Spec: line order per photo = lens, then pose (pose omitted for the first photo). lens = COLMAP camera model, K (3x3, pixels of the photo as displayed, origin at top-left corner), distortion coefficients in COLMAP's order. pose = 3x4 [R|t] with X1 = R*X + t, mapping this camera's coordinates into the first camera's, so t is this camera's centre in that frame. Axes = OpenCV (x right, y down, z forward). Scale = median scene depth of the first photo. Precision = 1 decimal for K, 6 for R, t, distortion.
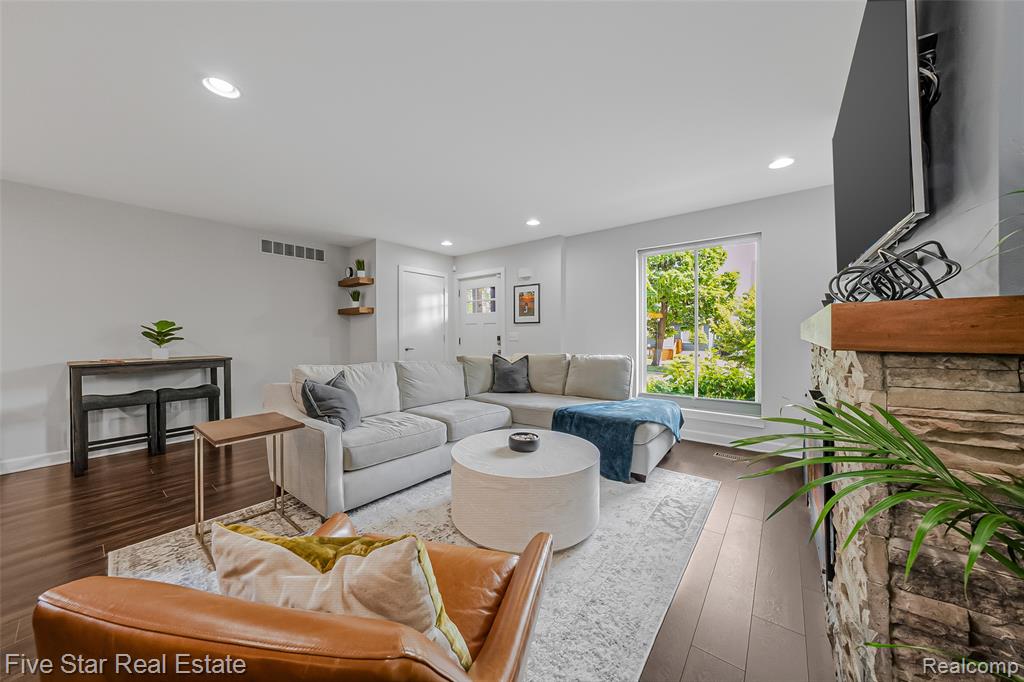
lens RADIAL K [[350.6, 0, 507.1], [0, 350.6, 334.2], [0, 0, 1]] dist [-0.010680, 0.000183]
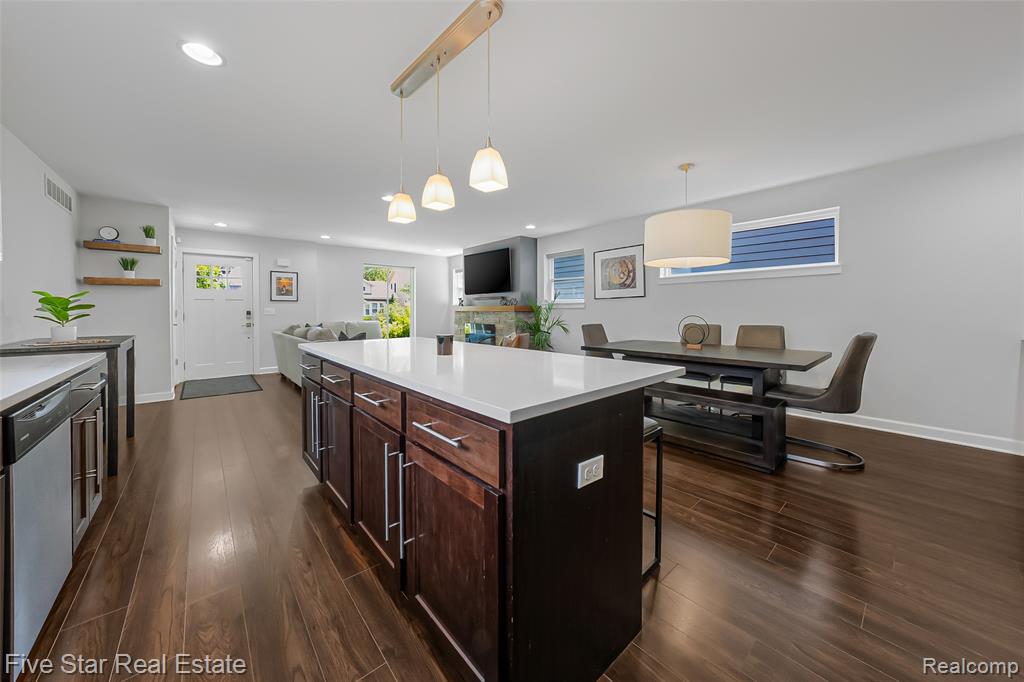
lens RADIAL K [[356.5, 0, 513.0], [0, 356.5, 309.8], [0, 0, 1]] dist [-0.010510, 0.000030]
pose [[0.178395, 0.001195, 0.983958, -1.118392], [0.001682, 0.999997, -0.001520, 0.004011], [-0.983957, 0.001926, 0.178393, -0.071788]]
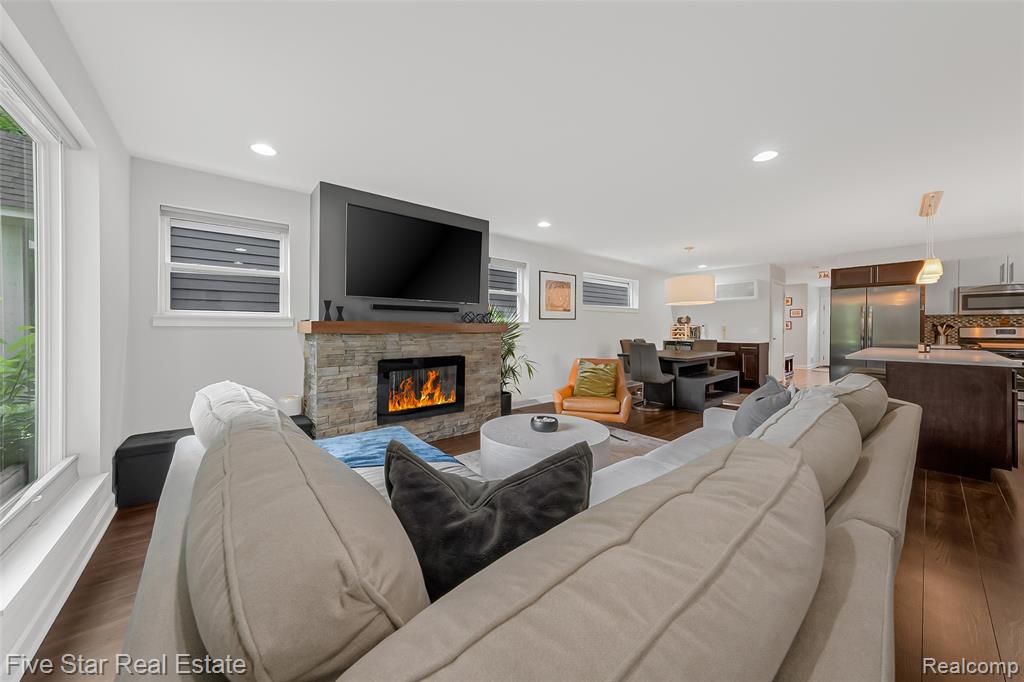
lens RADIAL K [[350.6, 0, 507.1], [0, 350.6, 334.2], [0, 0, 1]] dist [-0.010680, 0.000183]
pose [[-0.976536, -0.011838, 0.215027, -0.034752], [-0.009223, 0.999871, 0.013158, 0.000128], [-0.215155, 0.010866, -0.976519, 0.990386]]
